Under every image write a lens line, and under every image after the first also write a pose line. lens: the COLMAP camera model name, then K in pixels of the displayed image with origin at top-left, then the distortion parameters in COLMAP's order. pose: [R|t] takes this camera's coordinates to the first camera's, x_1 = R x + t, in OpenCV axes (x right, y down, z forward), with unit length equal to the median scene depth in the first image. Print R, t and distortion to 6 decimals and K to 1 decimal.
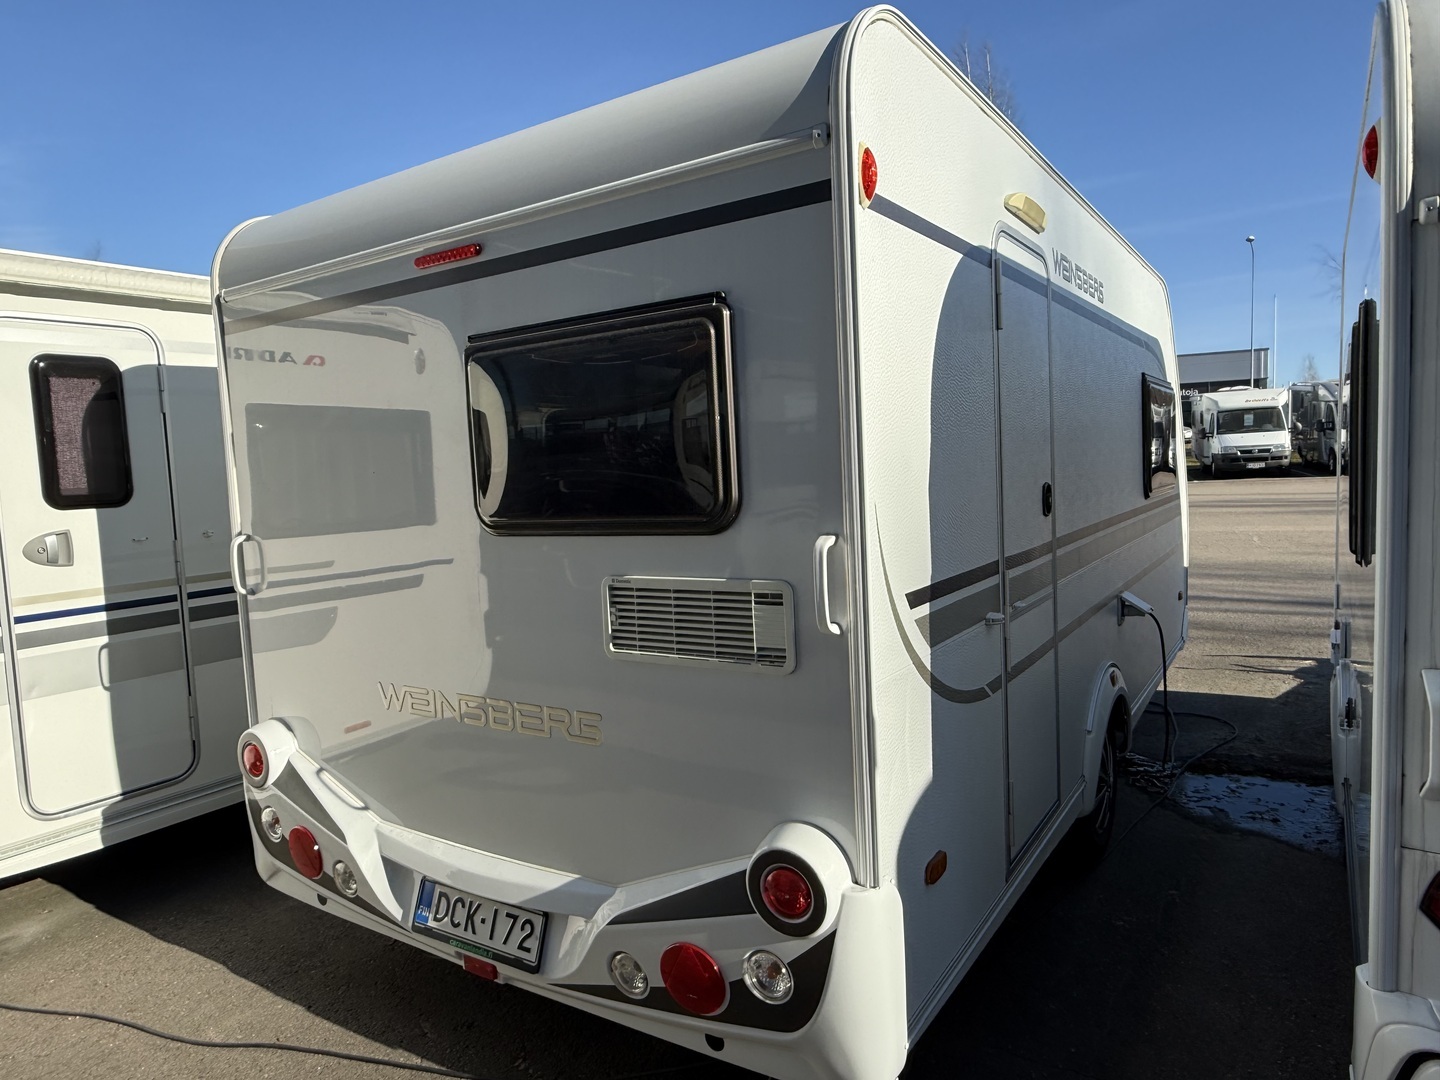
lens RADIAL K [[921.3, 0, 717.5], [0, 921.3, 542.4], [0, 0, 1]] dist [0.005560, -0.002730]
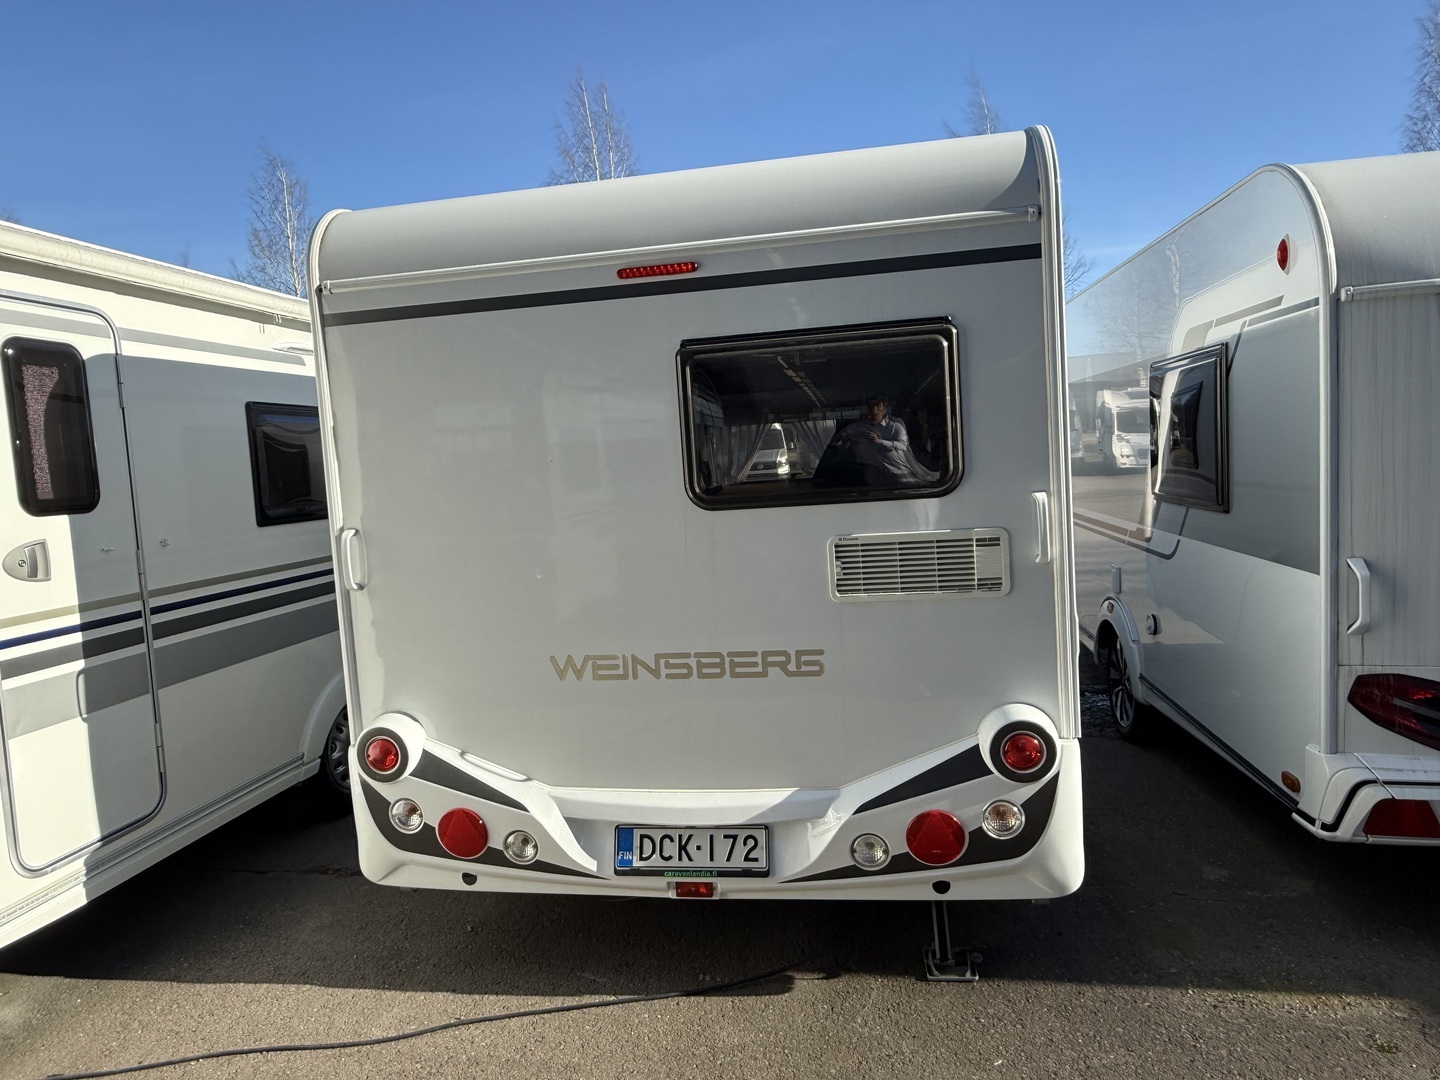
lens RADIAL K [[921.3, 0, 712.6], [0, 921.3, 537.4], [0, 0, 1]] dist [0.005560, -0.002730]
pose [[0.914889, -0.041125, 0.401605, -0.620719], [0.051104, 0.998593, -0.014161, 0.038065], [-0.400458, 0.033479, 0.915703, -0.063720]]
